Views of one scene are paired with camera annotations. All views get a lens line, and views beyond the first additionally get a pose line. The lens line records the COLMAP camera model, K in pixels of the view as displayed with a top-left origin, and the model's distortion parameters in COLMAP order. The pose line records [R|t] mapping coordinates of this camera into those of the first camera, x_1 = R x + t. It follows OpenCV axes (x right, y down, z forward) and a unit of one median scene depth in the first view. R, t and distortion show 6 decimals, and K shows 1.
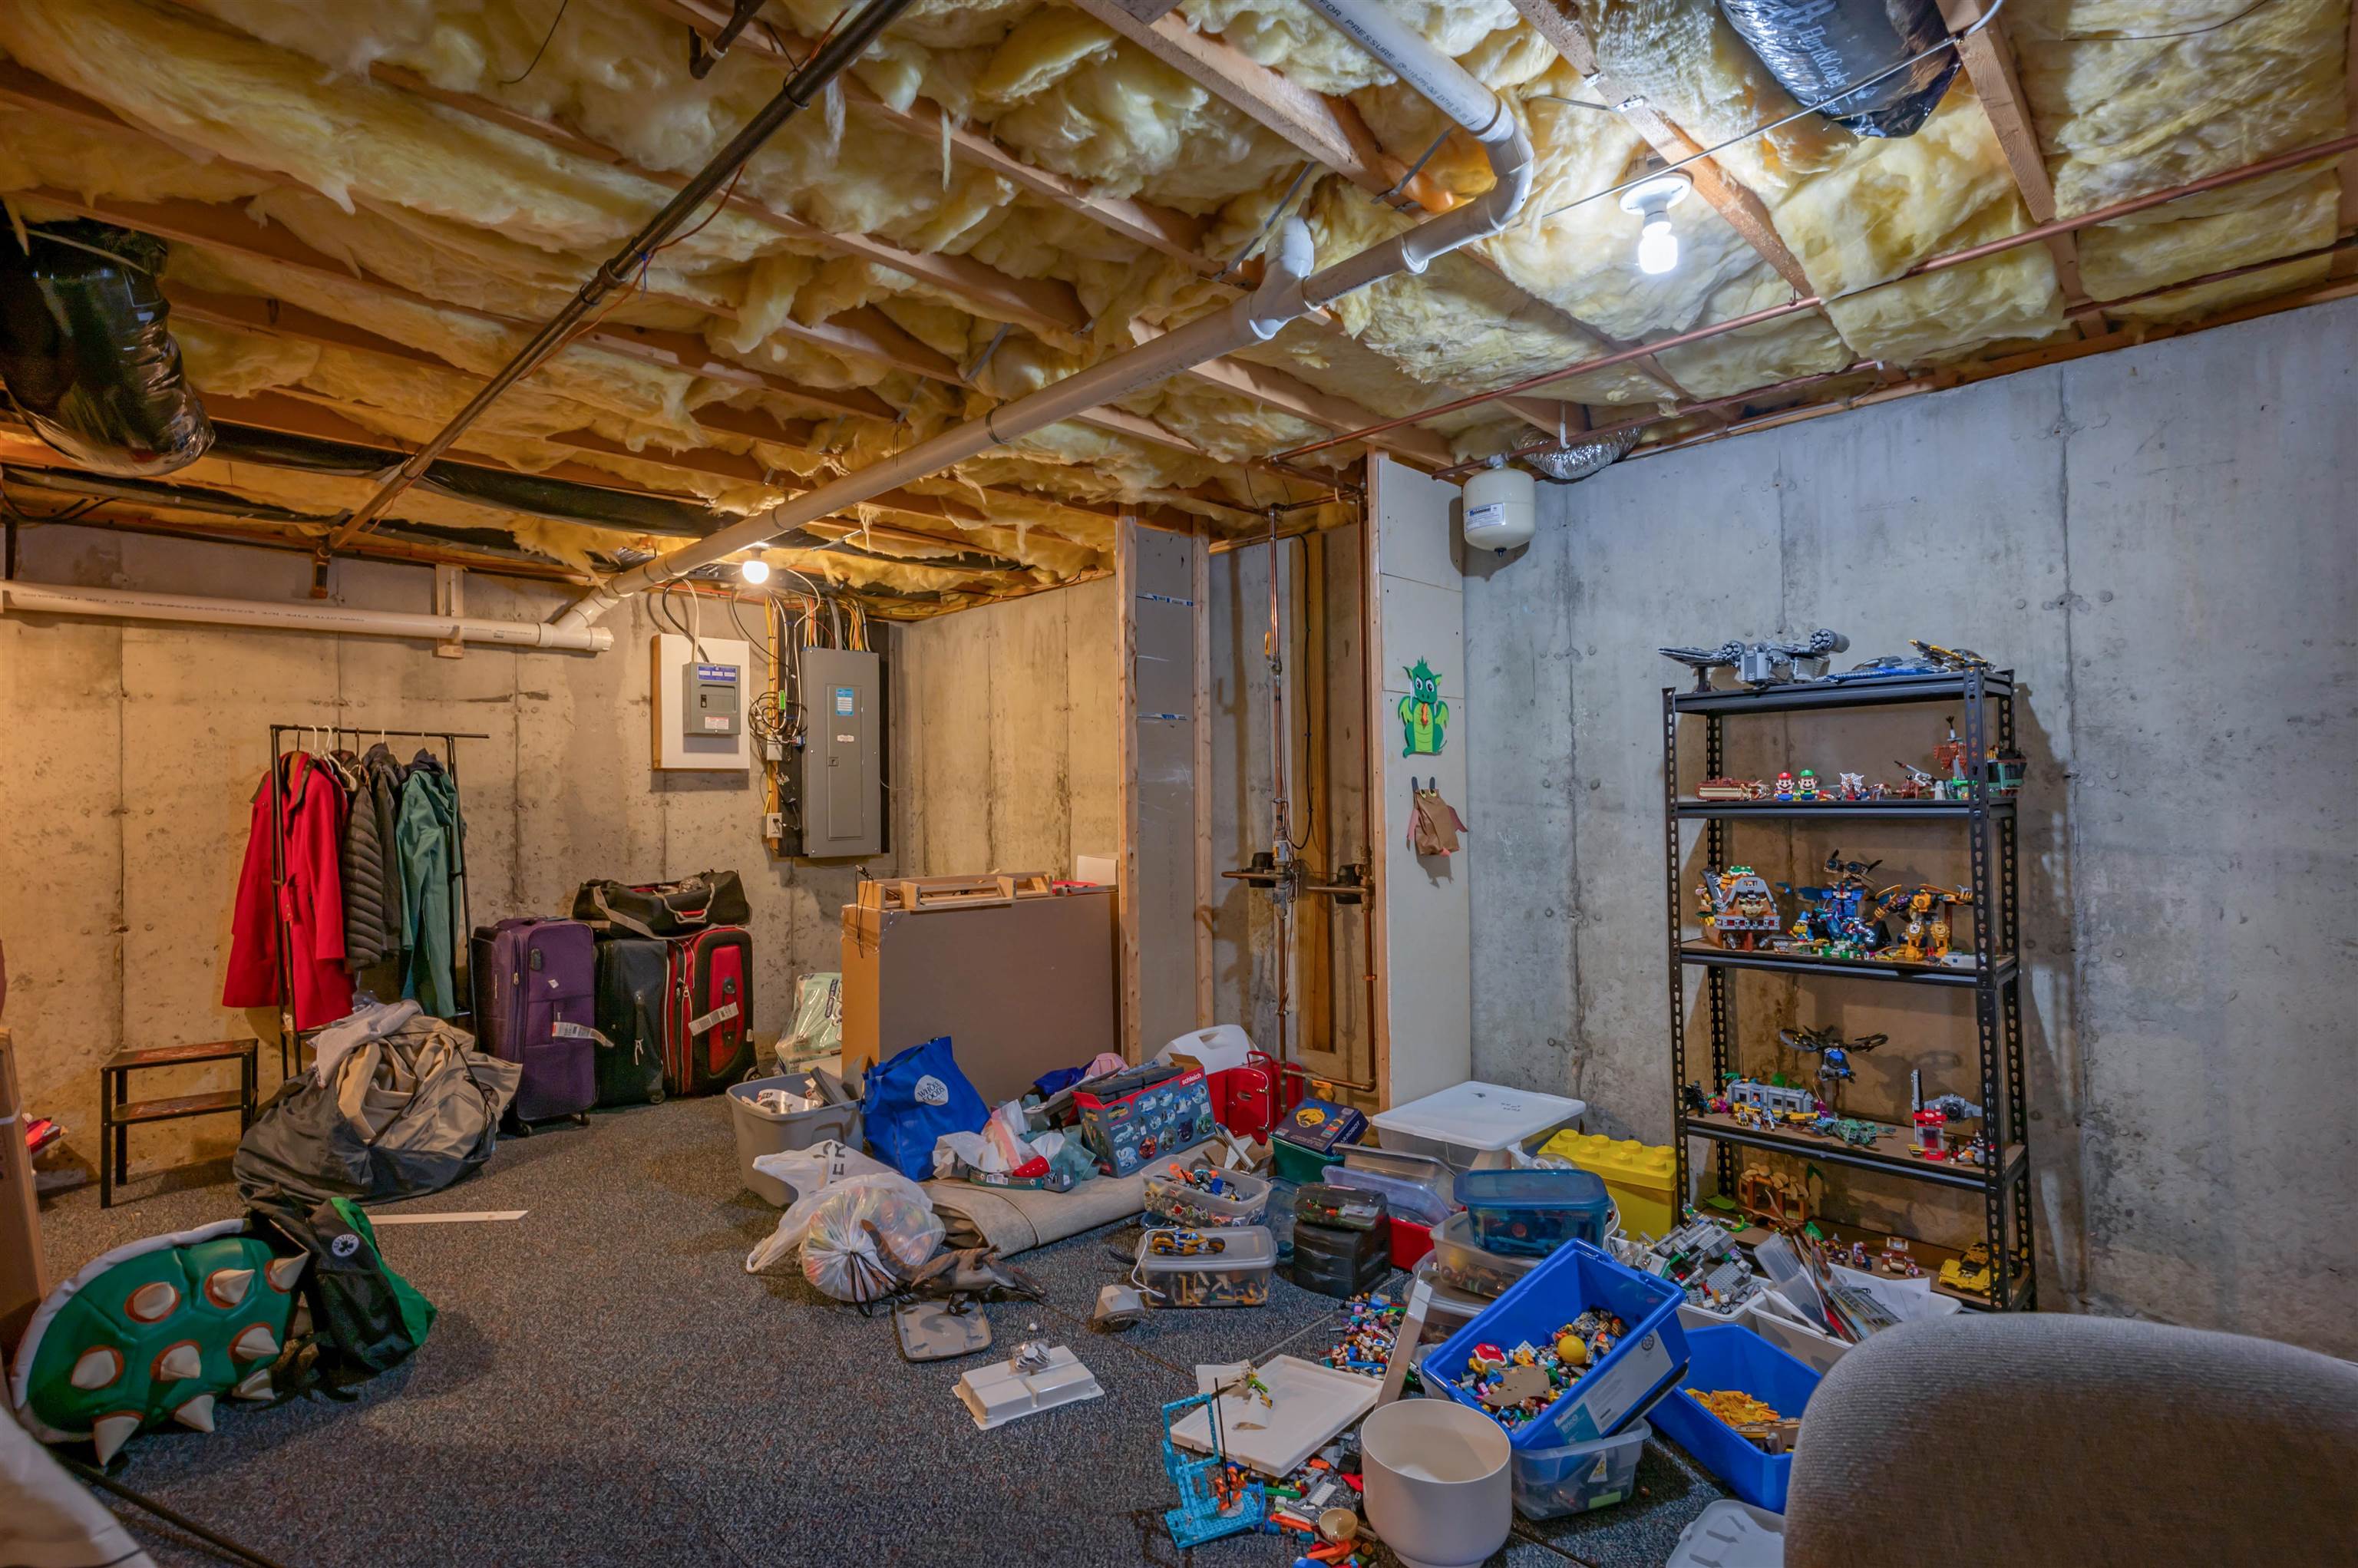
lens RADIAL K [[1150.3, 0, 1177.7], [0, 1150.3, 785.7], [0, 0, 1]] dist [-0.004574, 0.001862]
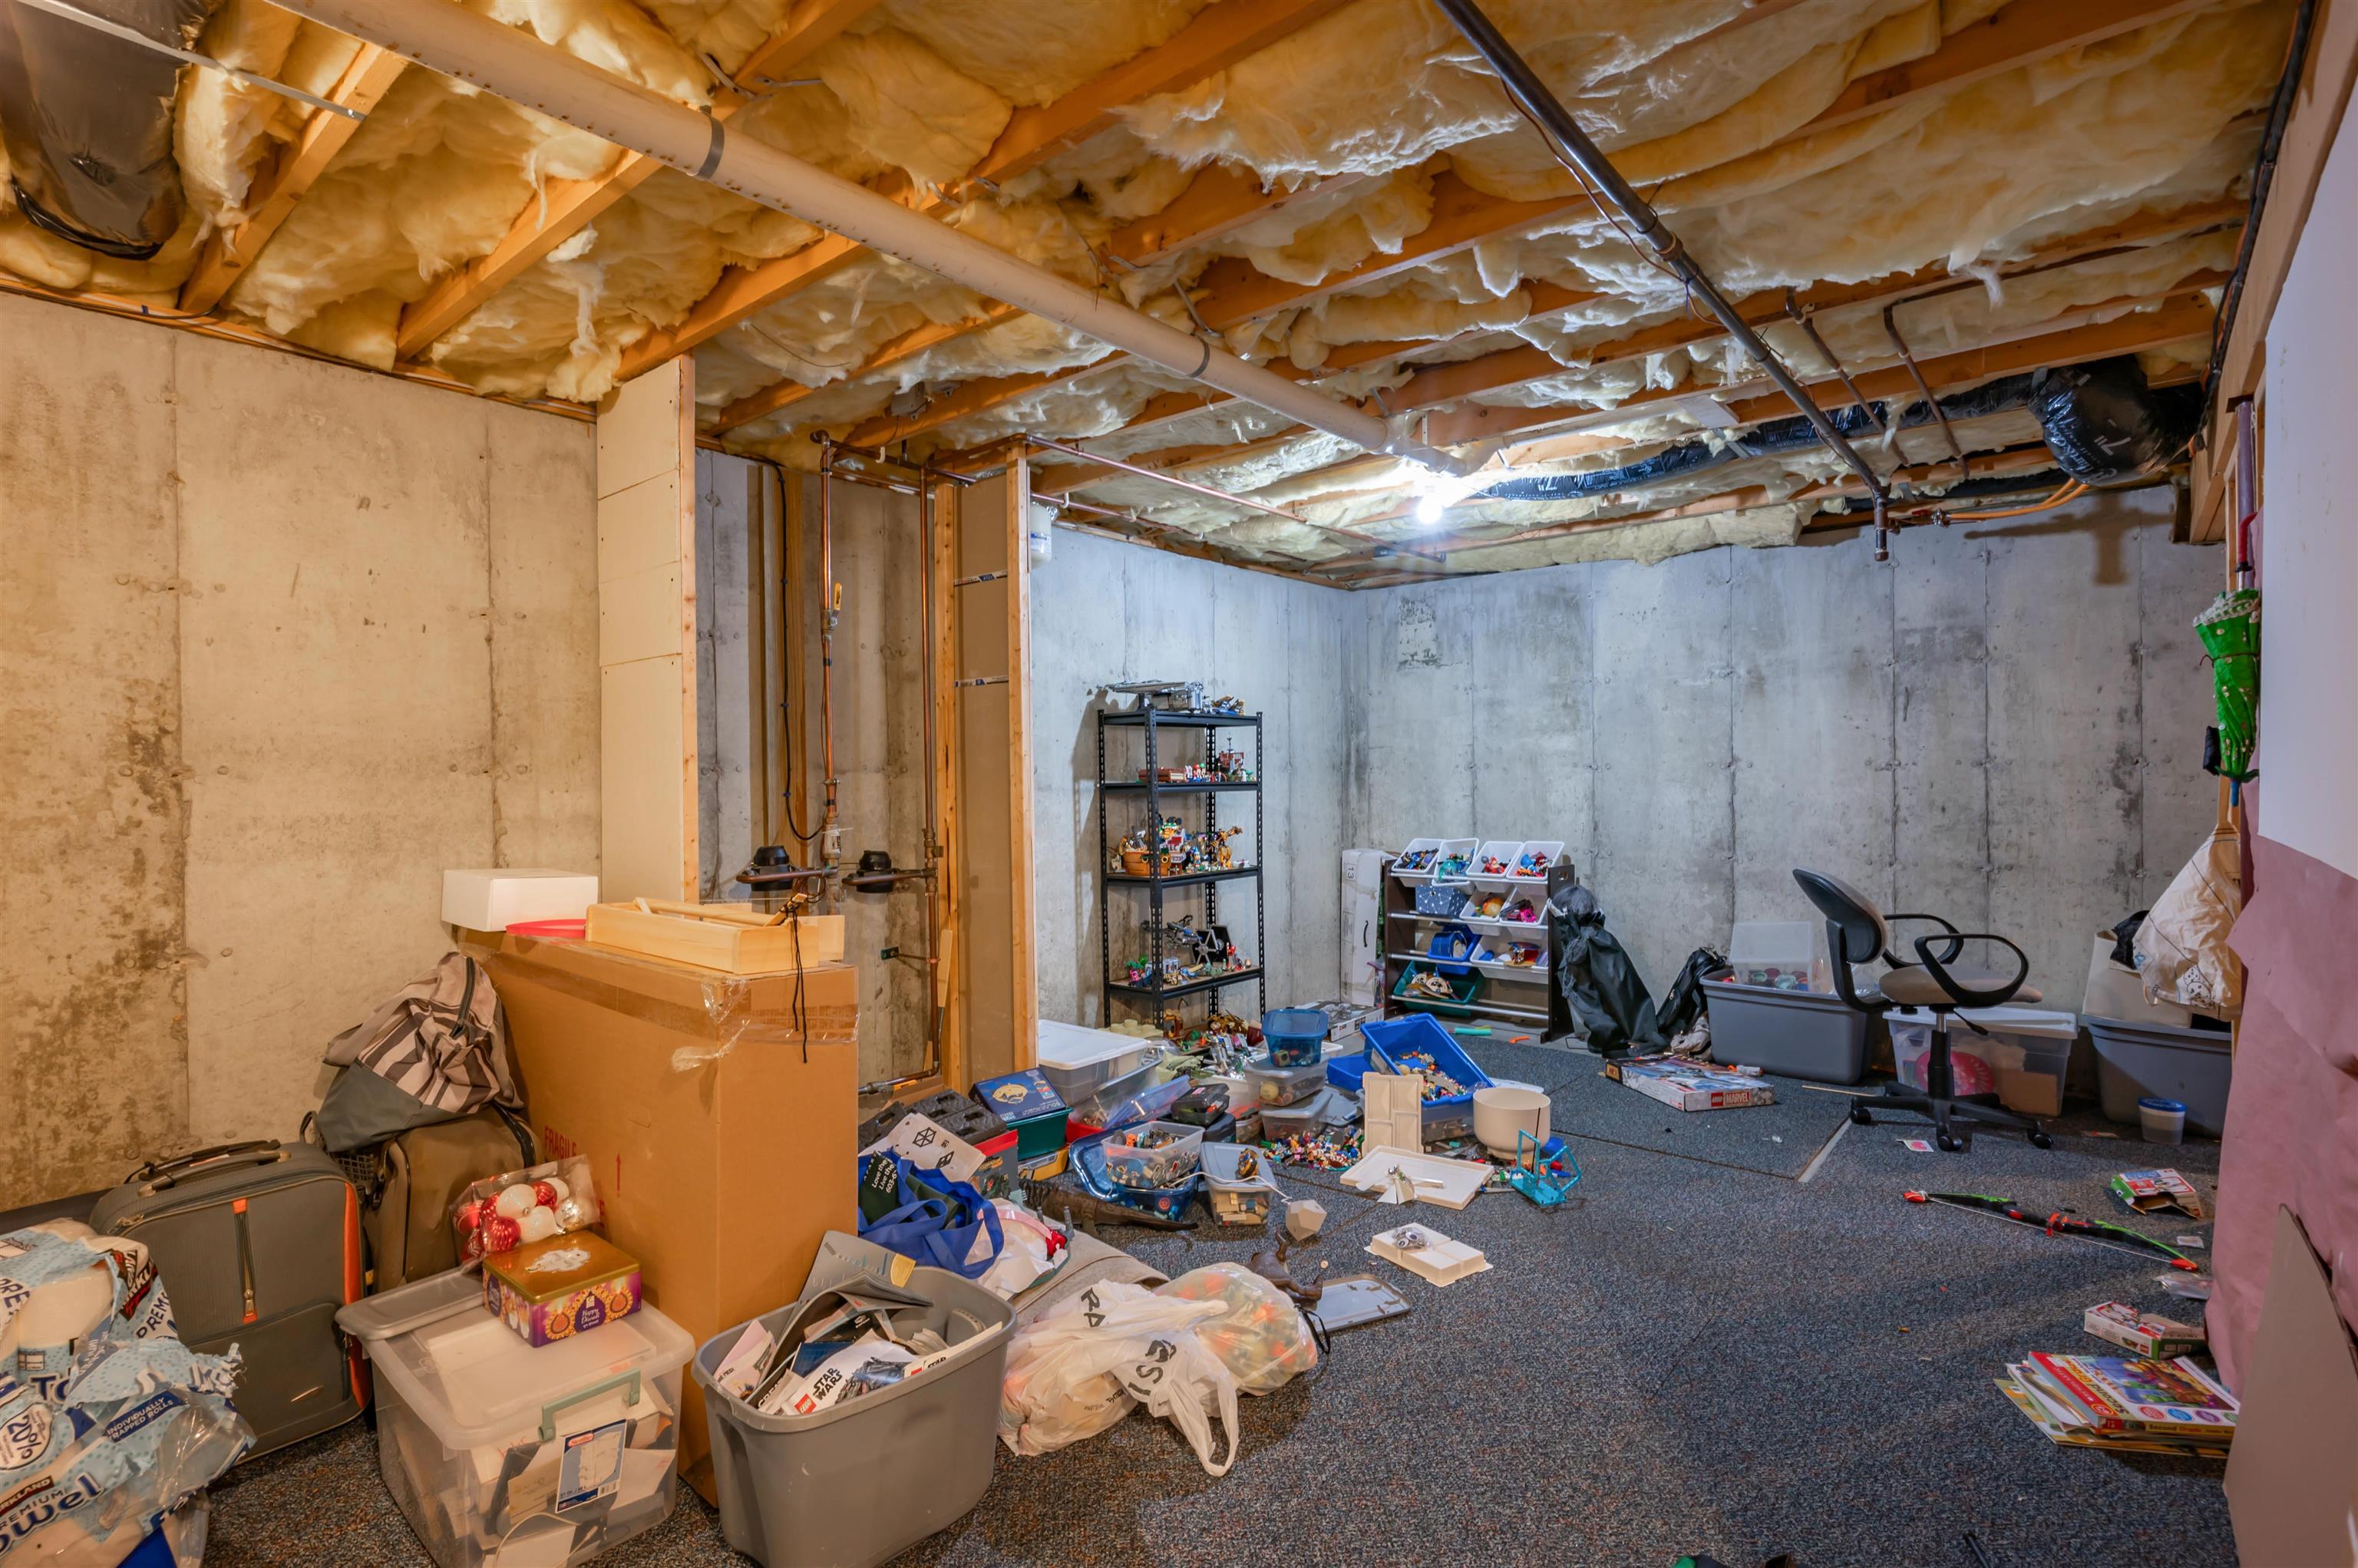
lens RADIAL K [[1150.3, 0, 1175.3], [0, 1150.3, 779.7], [0, 0, 1]] dist [-0.004574, 0.001862]
pose [[-0.110283, 0.007642, 0.993871, -1.070973], [-0.005288, 0.999952, -0.008275, 0.021840], [-0.993886, -0.006168, -0.110237, 1.136126]]
